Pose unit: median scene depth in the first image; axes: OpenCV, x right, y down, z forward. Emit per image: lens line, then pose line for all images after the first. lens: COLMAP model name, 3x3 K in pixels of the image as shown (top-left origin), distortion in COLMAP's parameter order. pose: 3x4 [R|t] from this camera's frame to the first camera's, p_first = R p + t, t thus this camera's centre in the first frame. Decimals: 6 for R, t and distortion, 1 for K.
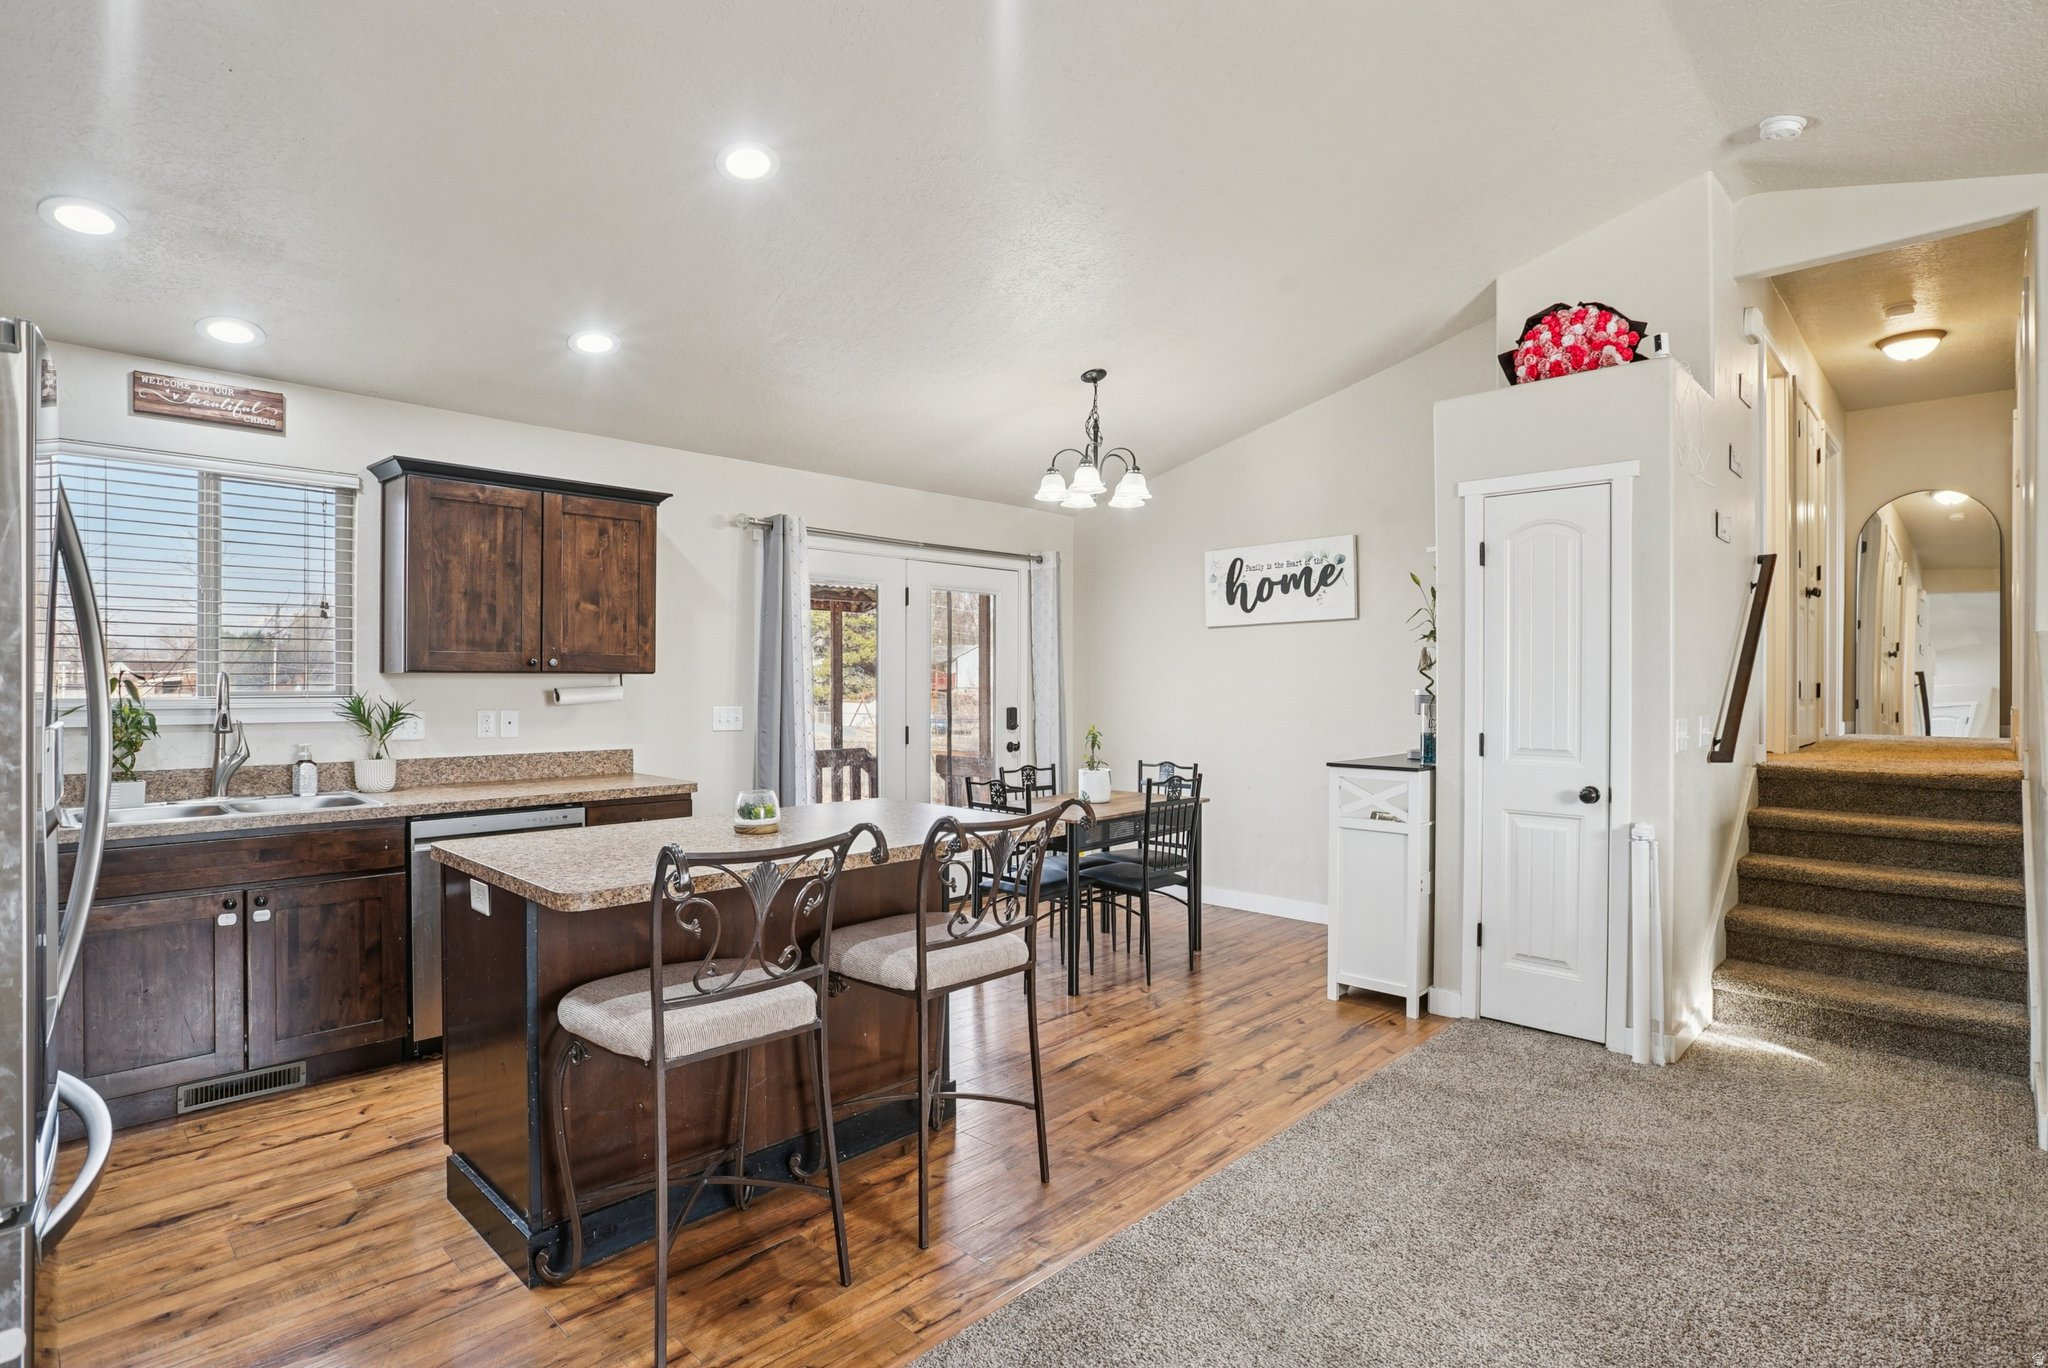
lens RADIAL K [[1019.2, 0, 1030.7], [0, 1019.2, 684.0], [0, 0, 1]] dist [-0.030602, 0.008964]
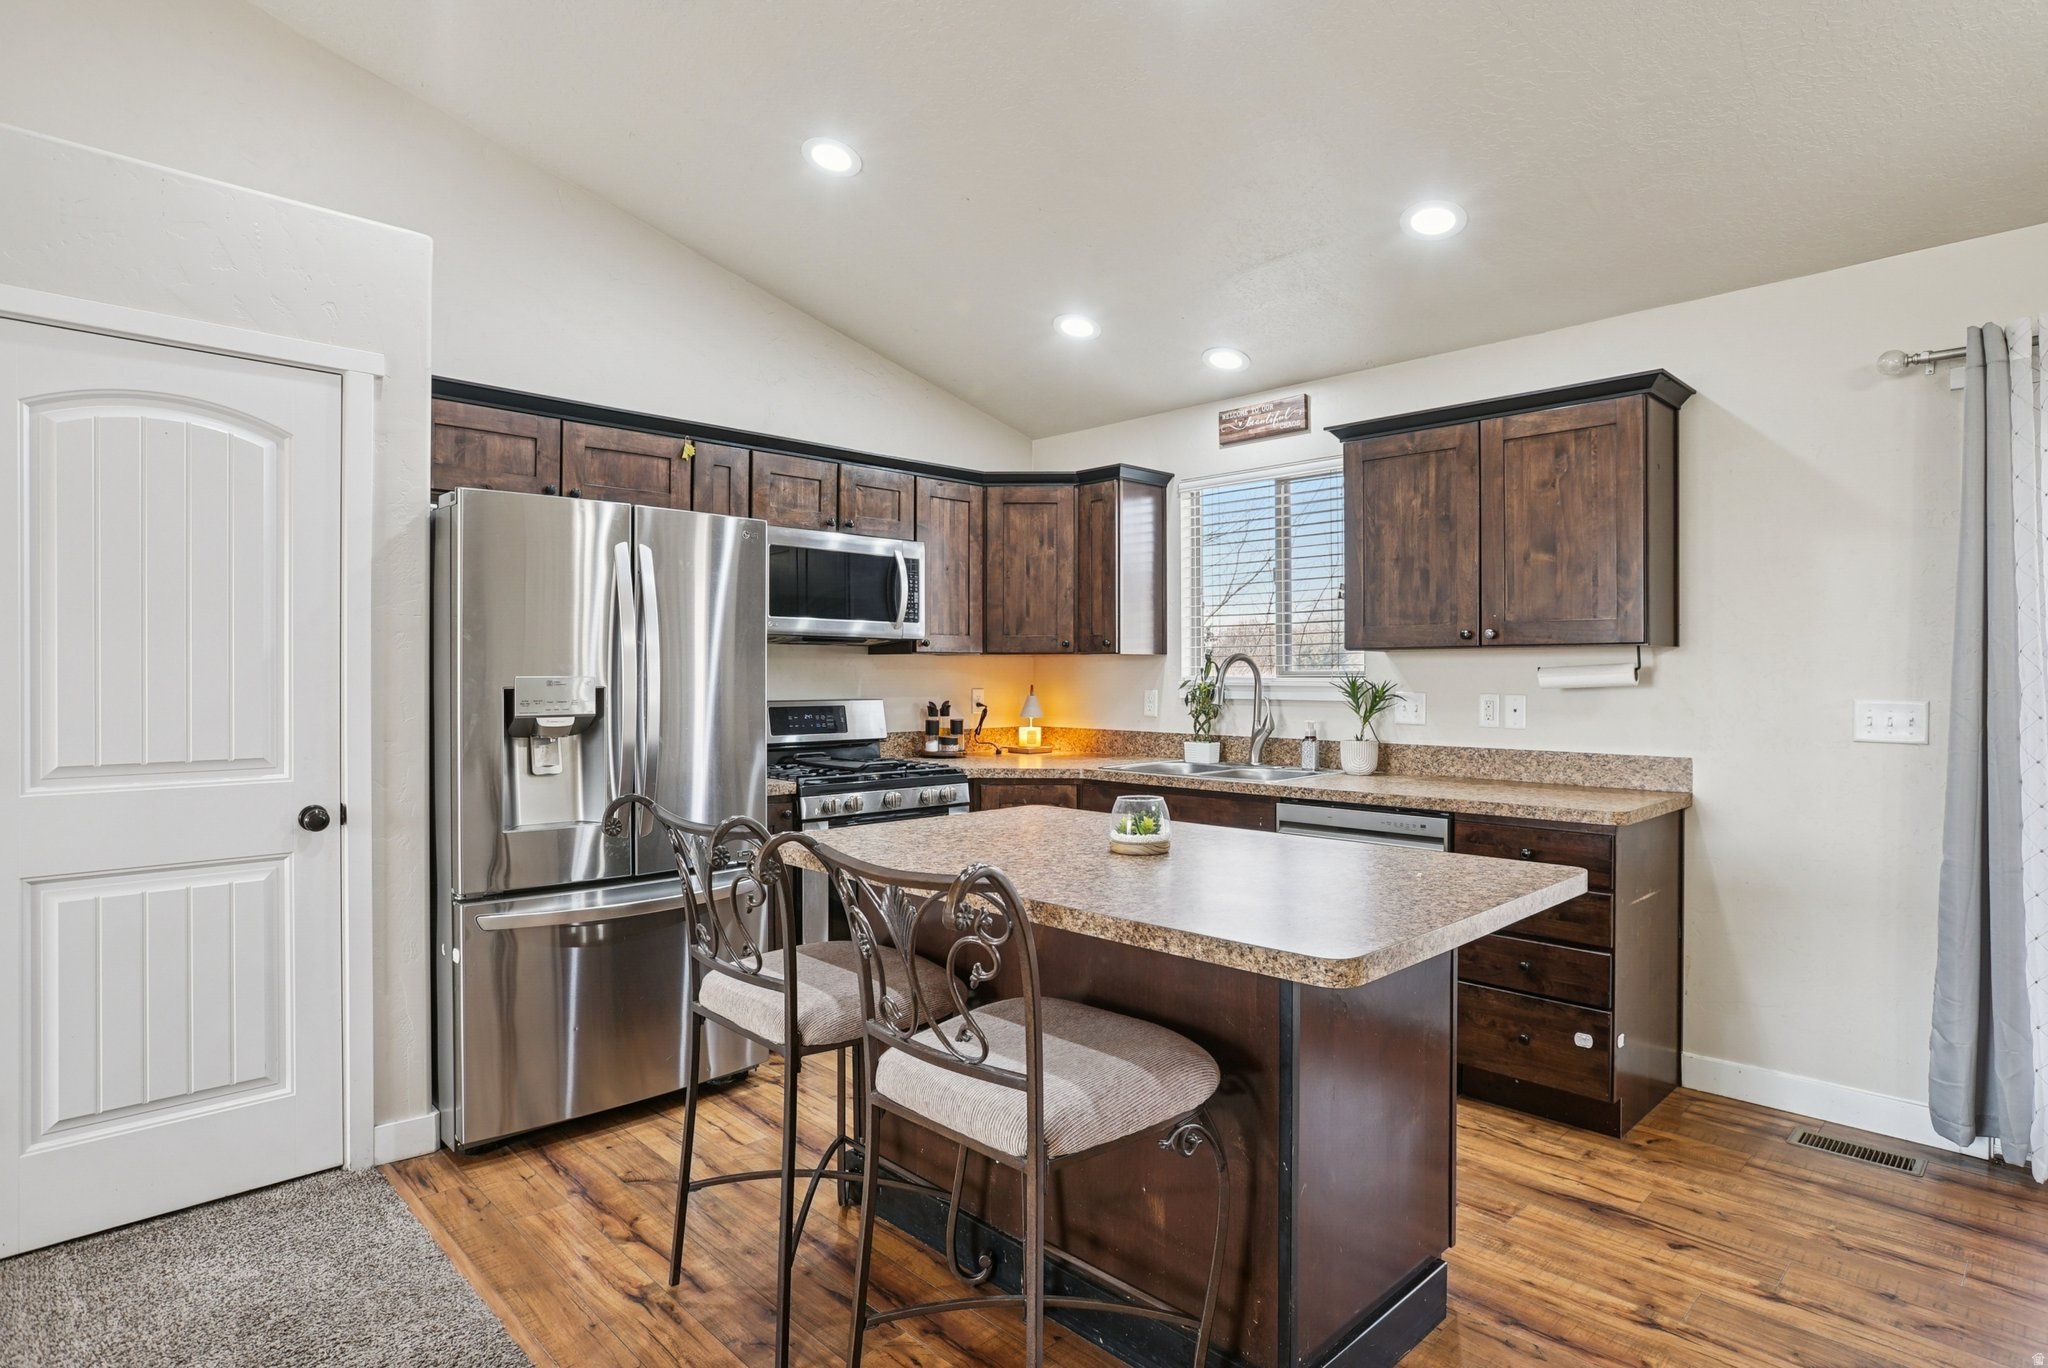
lens RADIAL K [[1091.7, 0, 1037.3], [0, 1091.7, 671.6], [0, 0, 1]] dist [-0.027816, 0.014510]
pose [[-0.021880, -0.003718, -0.999754, 0.368355], [-0.002302, 0.999991, -0.003669, 0.011686], [0.999758, 0.002221, -0.021888, 0.642987]]
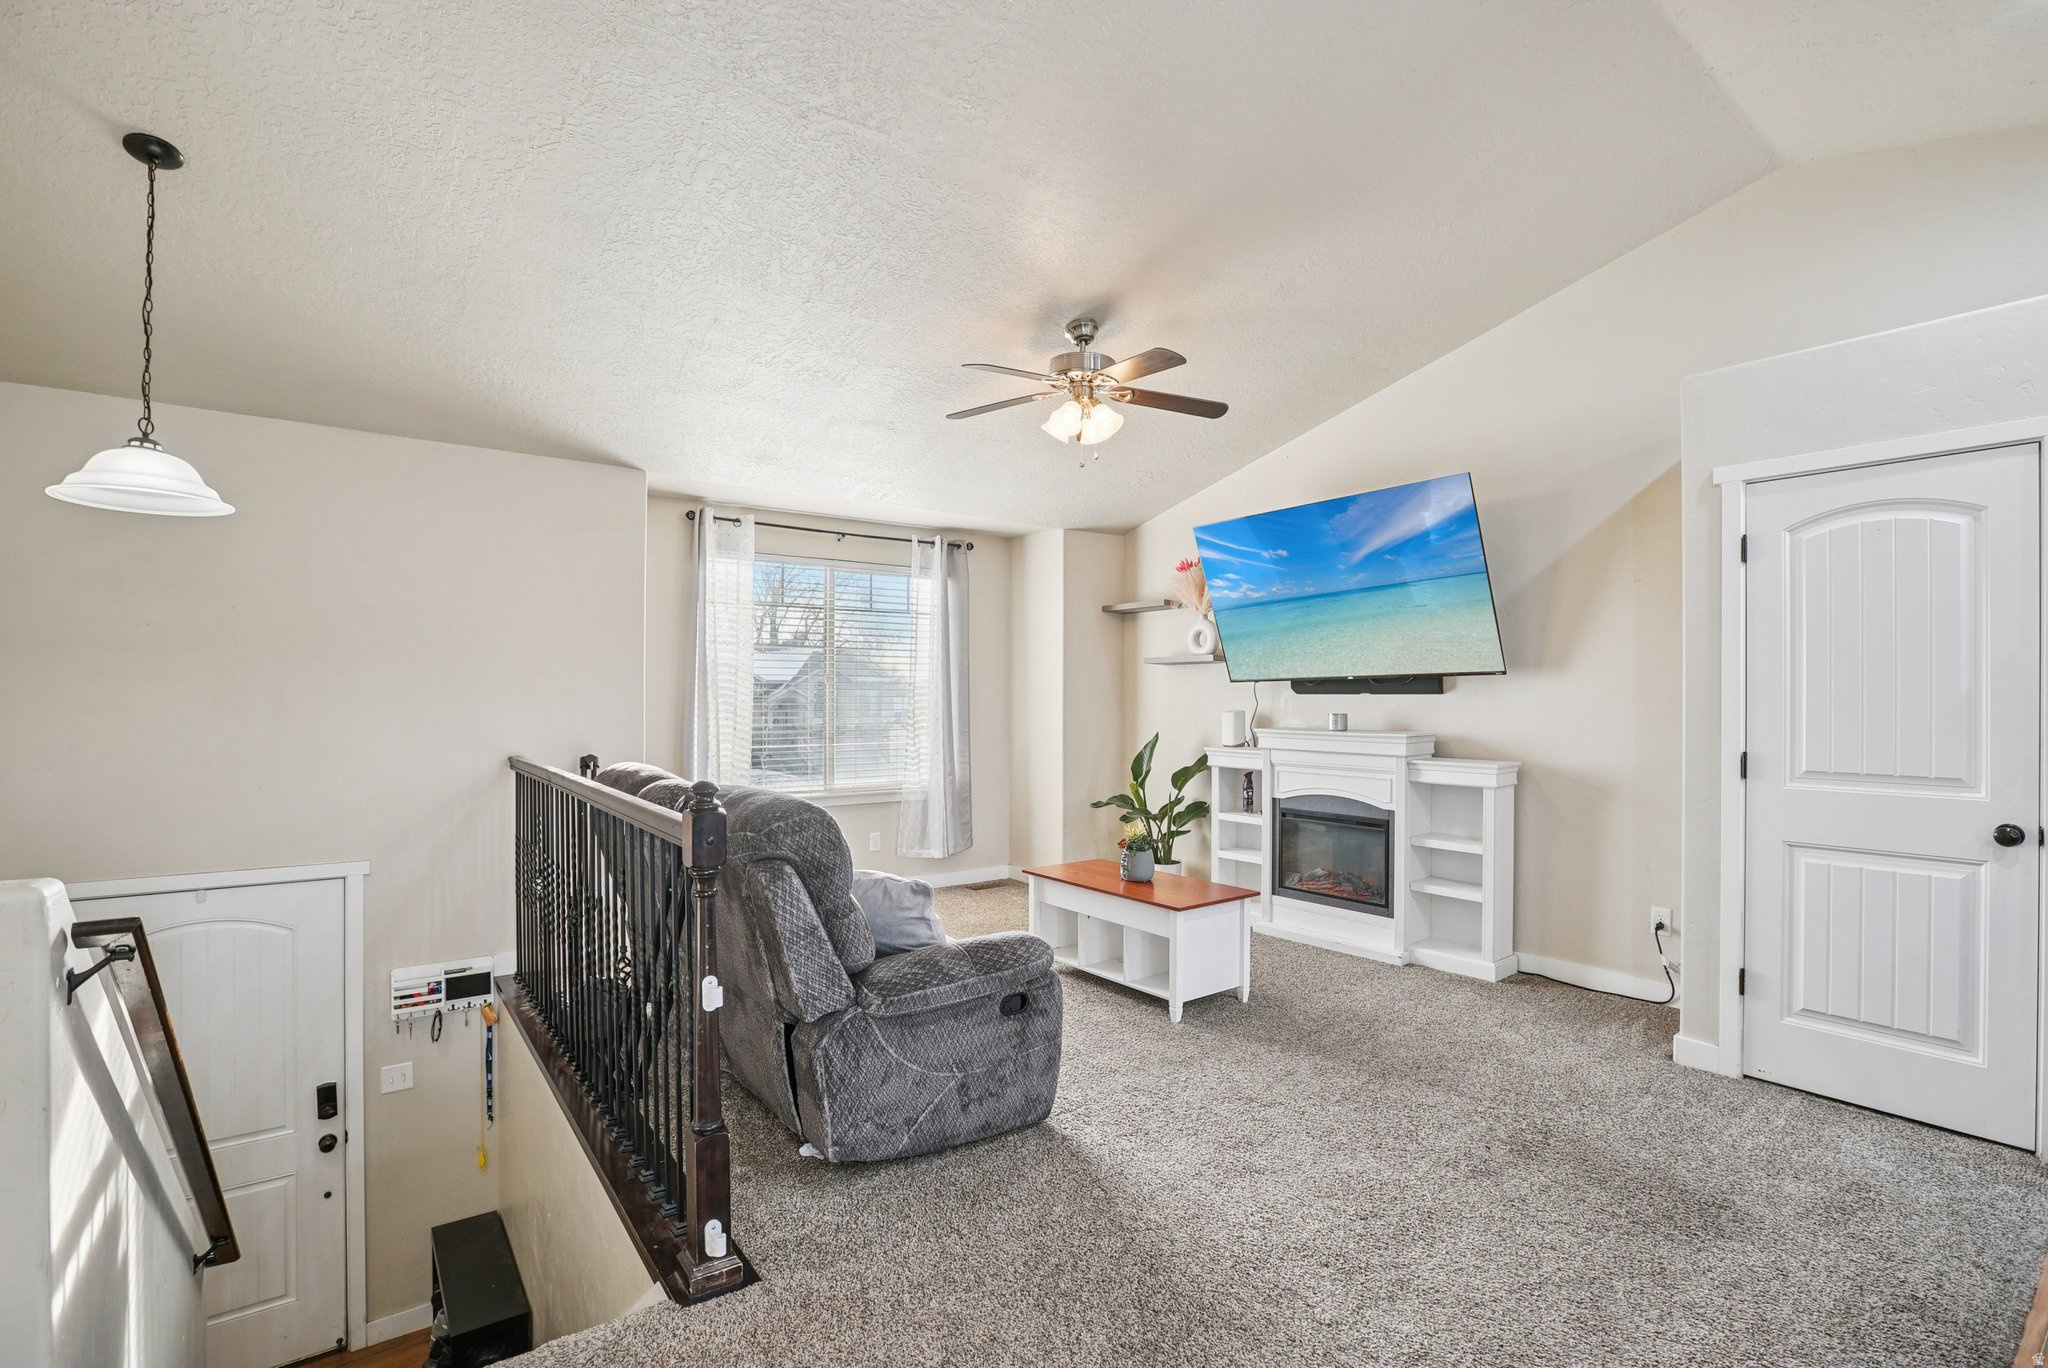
lens RADIAL K [[946.8, 0, 1034.0], [0, 946.8, 693.8], [0, 0, 1]] dist [-0.047507, 0.015278]
pose [[-0.988774, -0.005527, 0.149318, 0.300546], [-0.005501, 0.999985, 0.000581, 0.004023], [-0.149319, -0.000247, -0.988789, 0.915741]]
